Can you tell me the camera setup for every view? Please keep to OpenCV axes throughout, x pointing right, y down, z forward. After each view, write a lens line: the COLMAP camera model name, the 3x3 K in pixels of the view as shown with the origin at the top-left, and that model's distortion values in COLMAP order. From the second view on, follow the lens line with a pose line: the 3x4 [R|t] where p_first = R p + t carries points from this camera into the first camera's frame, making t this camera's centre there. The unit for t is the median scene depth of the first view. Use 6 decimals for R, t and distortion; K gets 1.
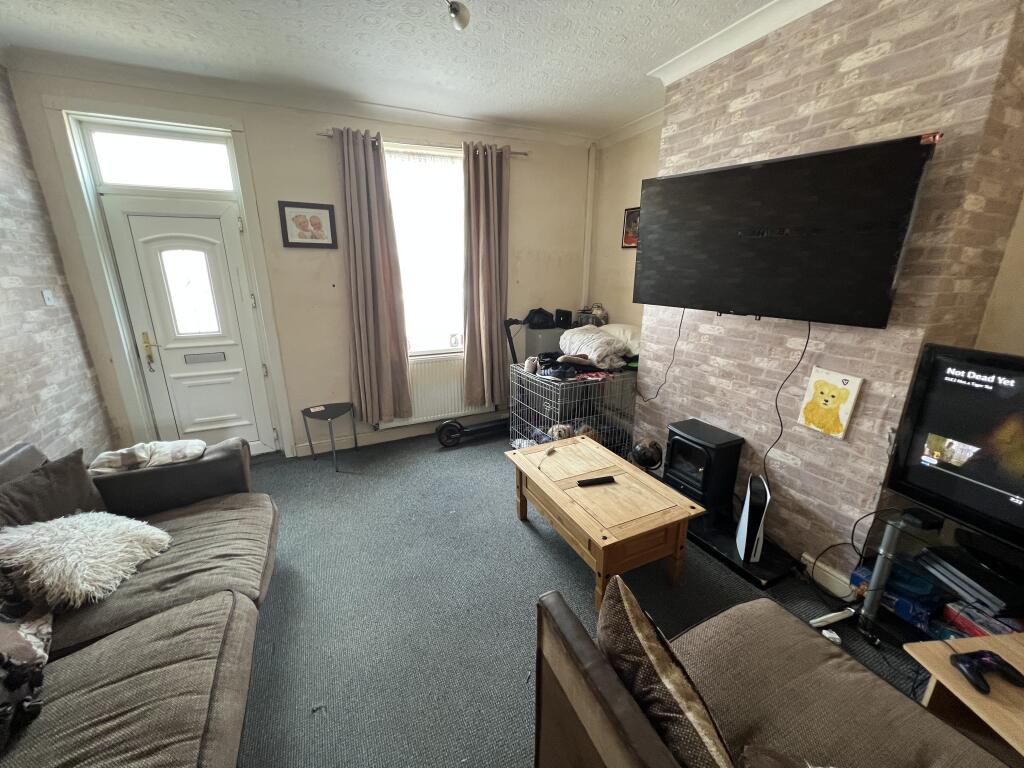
lens RADIAL K [[410.5, 0, 511.8], [0, 410.5, 381.8], [0, 0, 1]] dist [-0.003898, 0.000505]
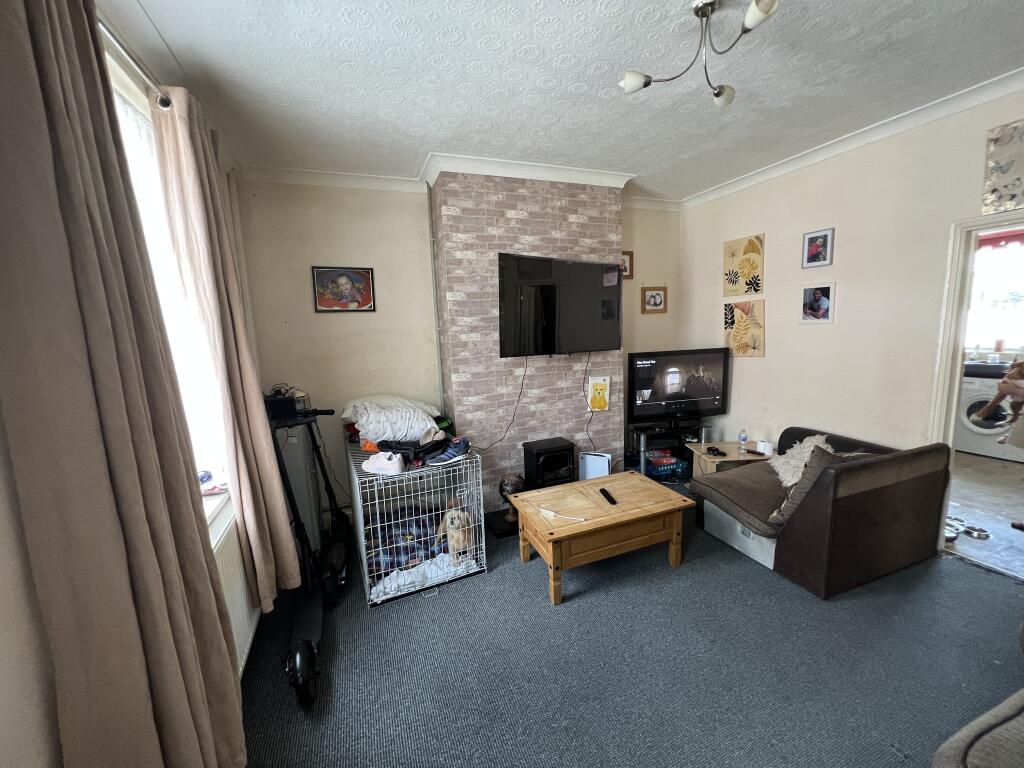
lens RADIAL K [[410.5, 0, 514.5], [0, 410.5, 393.4], [0, 0, 1]] dist [-0.003898, 0.000505]
pose [[0.059258, -0.150362, 0.986853, -1.057078], [0.314705, 0.940992, 0.124477, -0.296507], [-0.947338, 0.303192, 0.103081, 1.153323]]
